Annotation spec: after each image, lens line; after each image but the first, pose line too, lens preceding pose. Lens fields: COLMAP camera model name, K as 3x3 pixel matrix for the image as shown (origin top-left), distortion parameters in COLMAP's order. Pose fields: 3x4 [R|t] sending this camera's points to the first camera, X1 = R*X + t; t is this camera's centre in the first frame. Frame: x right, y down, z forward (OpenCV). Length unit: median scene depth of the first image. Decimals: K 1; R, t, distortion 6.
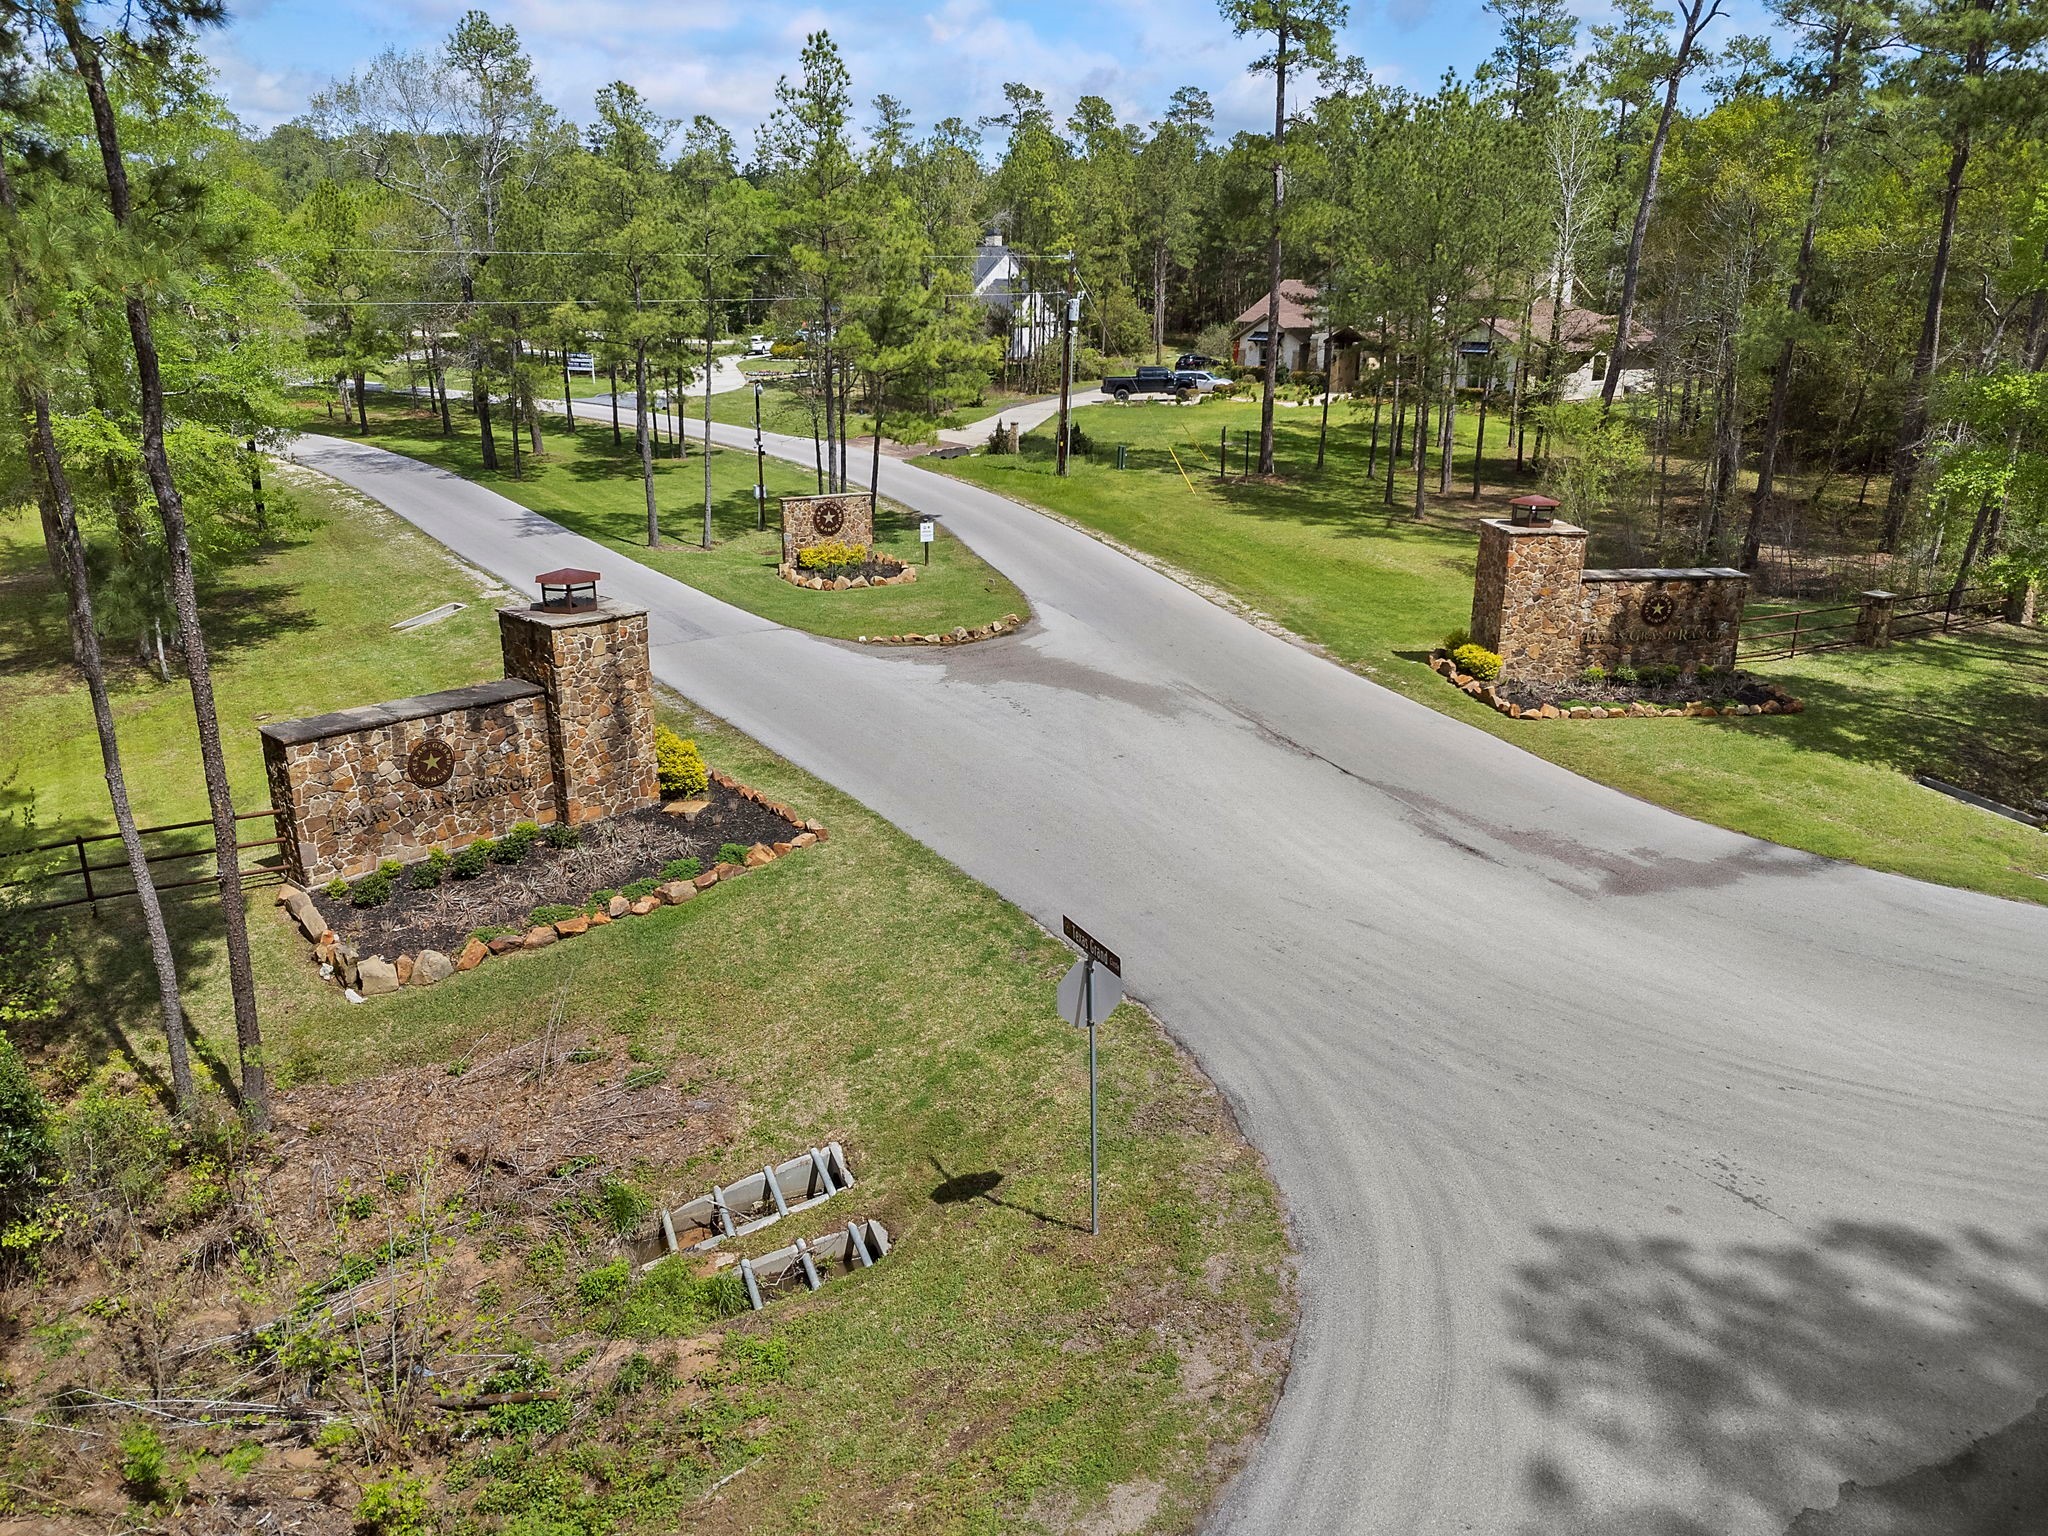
lens RADIAL K [[1478.4, 0, 1025.4], [0, 1478.4, 768.1], [0, 0, 1]] dist [0.013170, 0.001848]
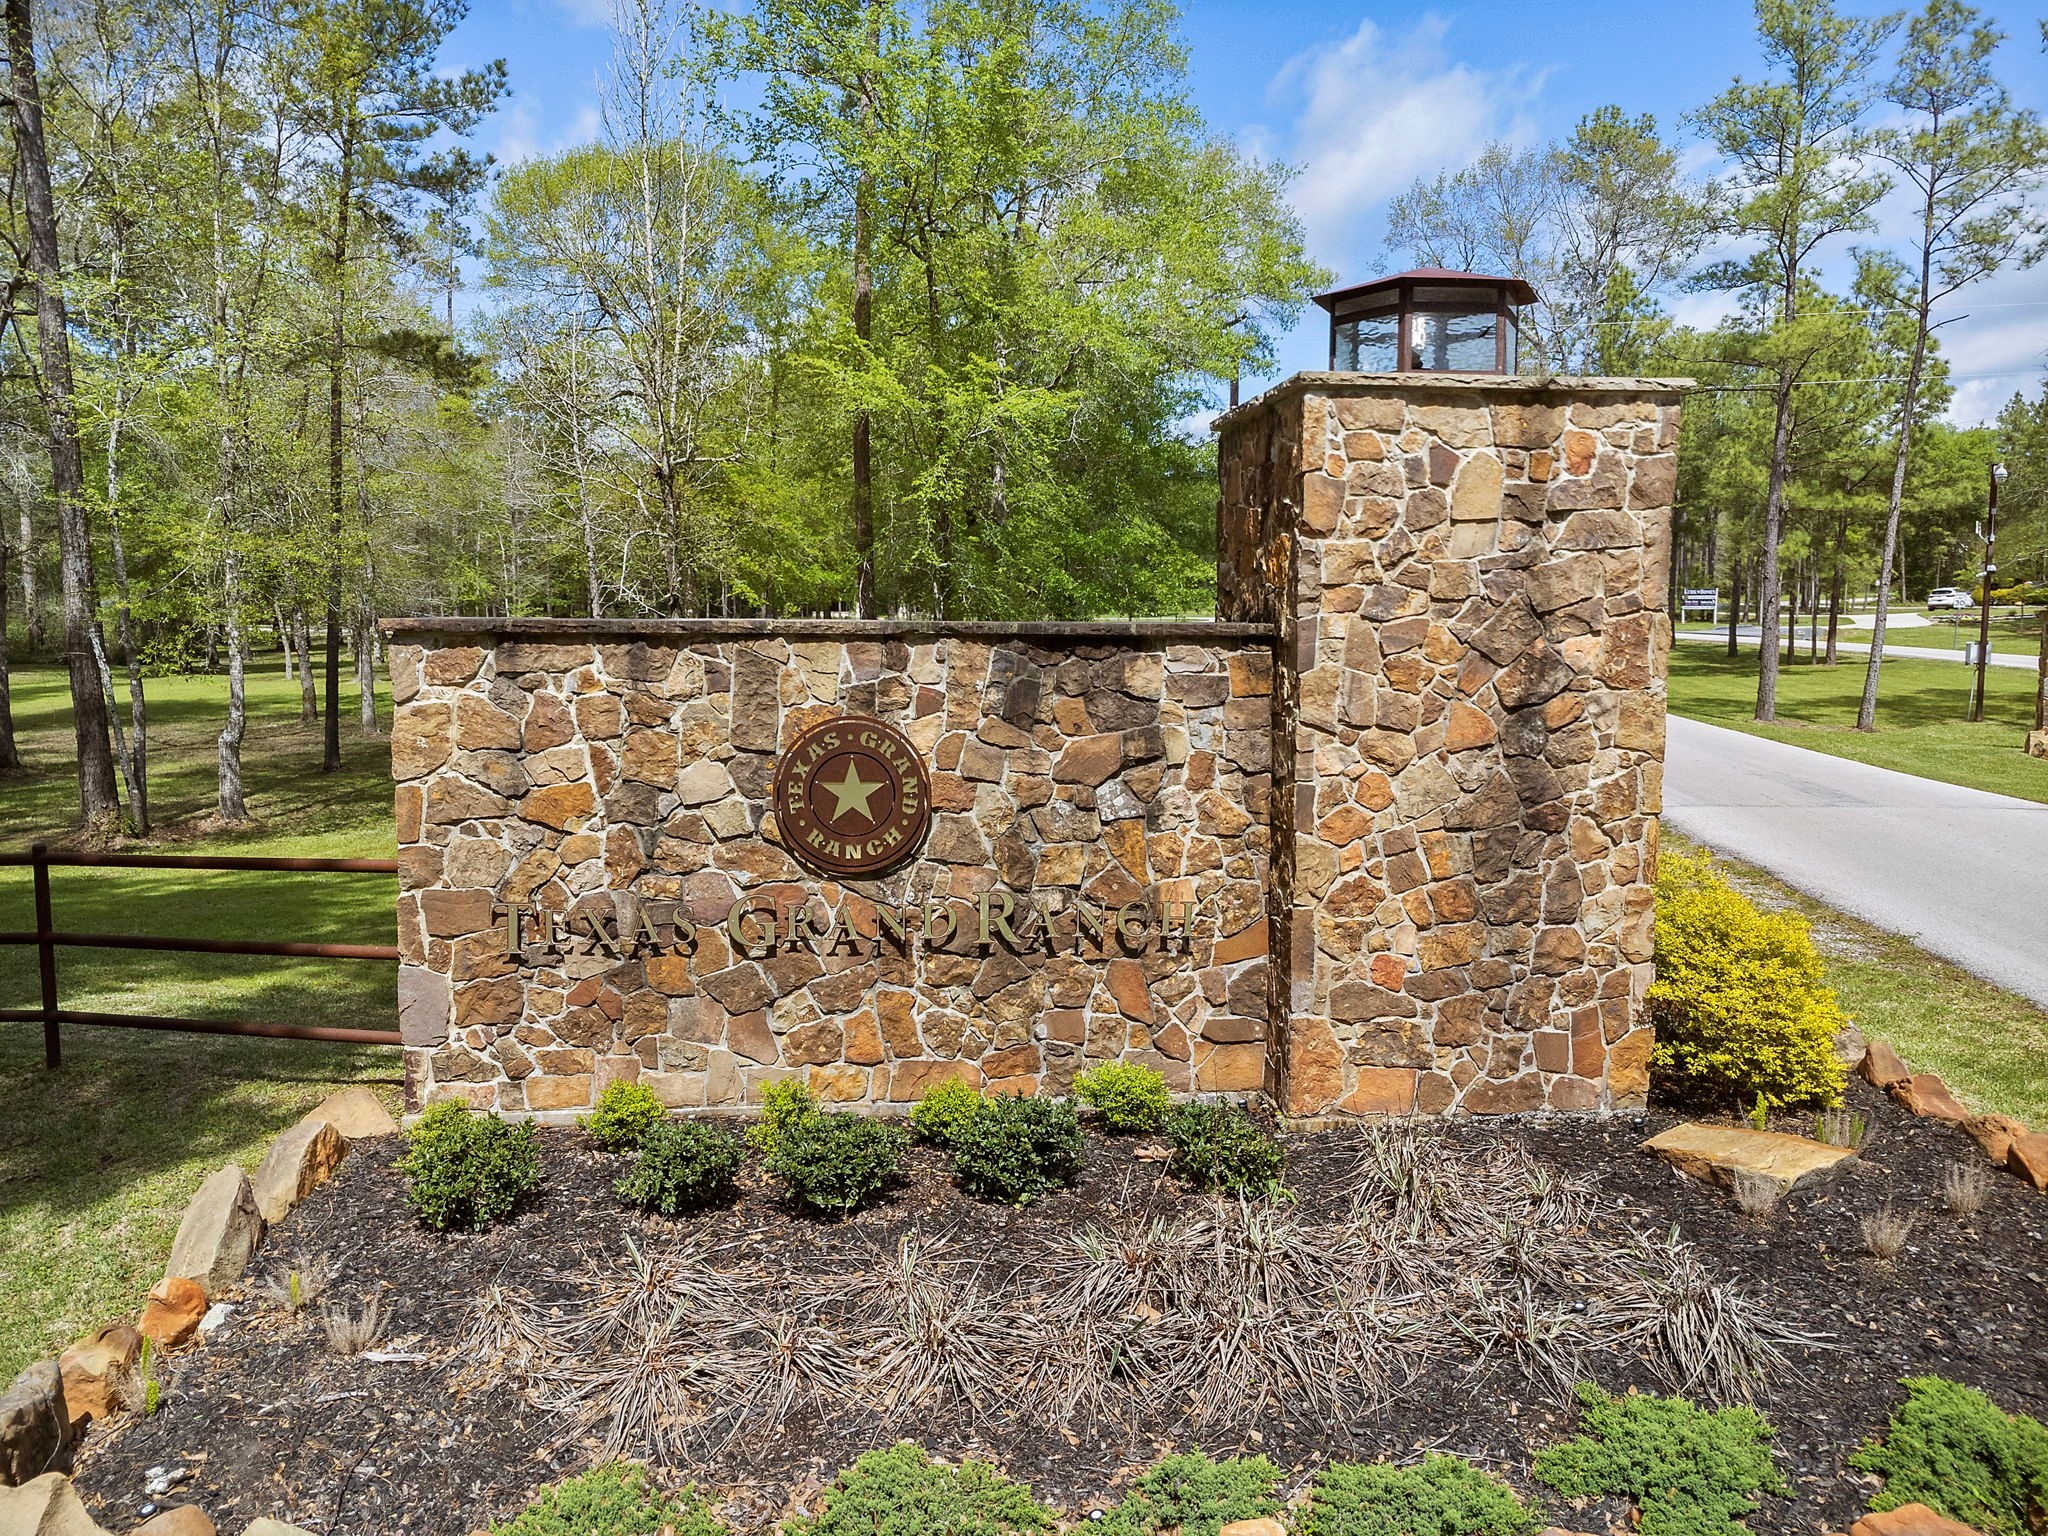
lens RADIAL K [[1478.4, 0, 1024.4], [0, 1478.4, 768.5], [0, 0, 1]] dist [0.013170, 0.001848]
pose [[0.753498, 0.060437, -0.654667, -0.168097], [-0.202518, 0.968683, -0.143665, 0.025807], [0.625482, 0.240833, 0.742140, 0.756479]]
